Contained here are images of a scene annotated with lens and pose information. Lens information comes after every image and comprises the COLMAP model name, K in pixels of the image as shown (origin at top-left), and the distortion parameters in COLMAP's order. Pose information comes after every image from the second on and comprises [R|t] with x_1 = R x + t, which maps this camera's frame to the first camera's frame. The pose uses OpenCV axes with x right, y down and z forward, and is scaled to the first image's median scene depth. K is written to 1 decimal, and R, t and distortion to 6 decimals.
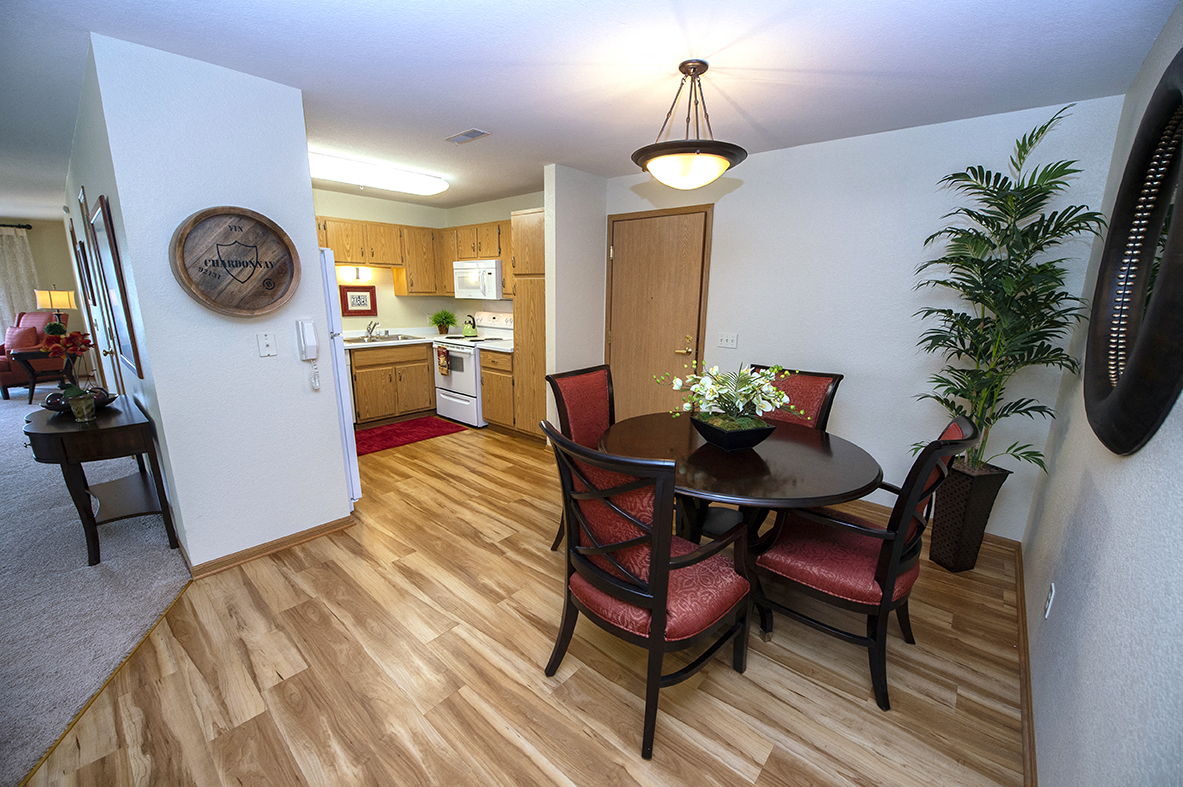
lens RADIAL K [[466.3, 0, 583.3], [0, 466.3, 398.1], [0, 0, 1]] dist [-0.003232, -0.000187]
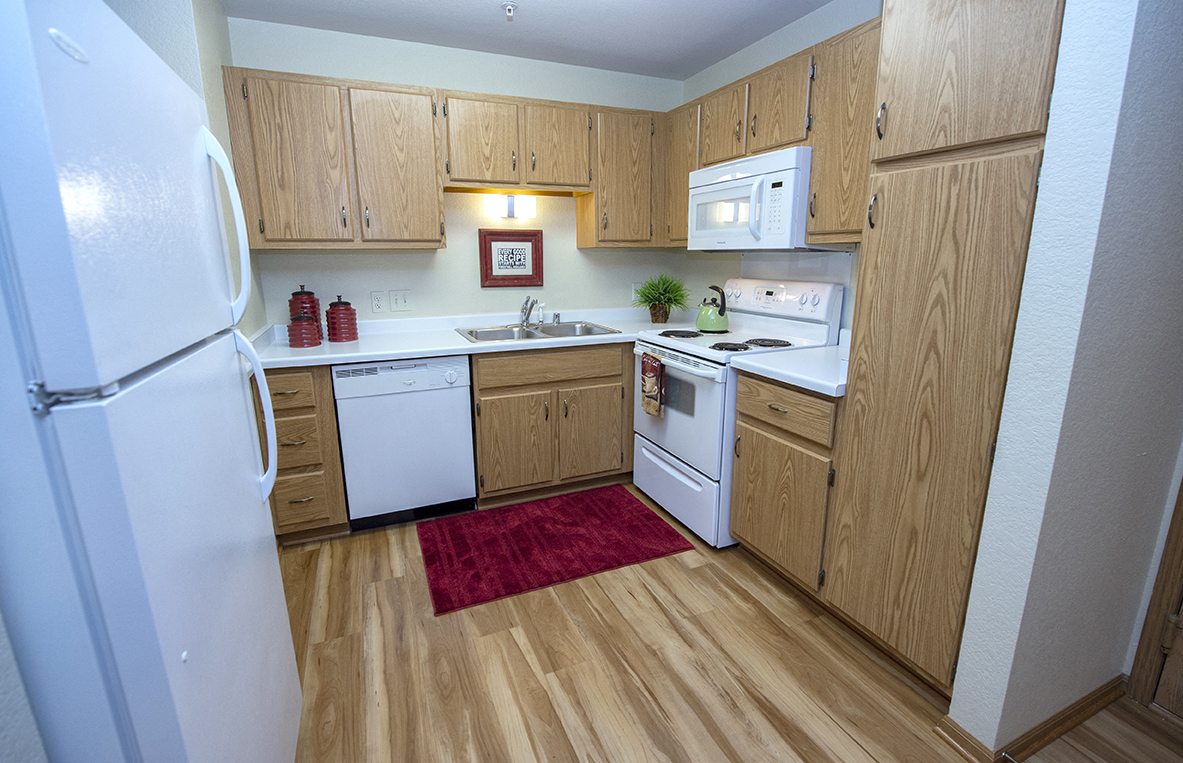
lens RADIAL K [[524.4, 0, 589.2], [0, 524.4, 373.3], [0, 0, 1]] dist [-0.005192, -0.000149]
pose [[0.906692, 0.075632, -0.414956, -0.142315], [-0.078638, 0.996854, 0.009865, -0.092150], [0.414397, 0.023686, 0.909788, 0.502323]]
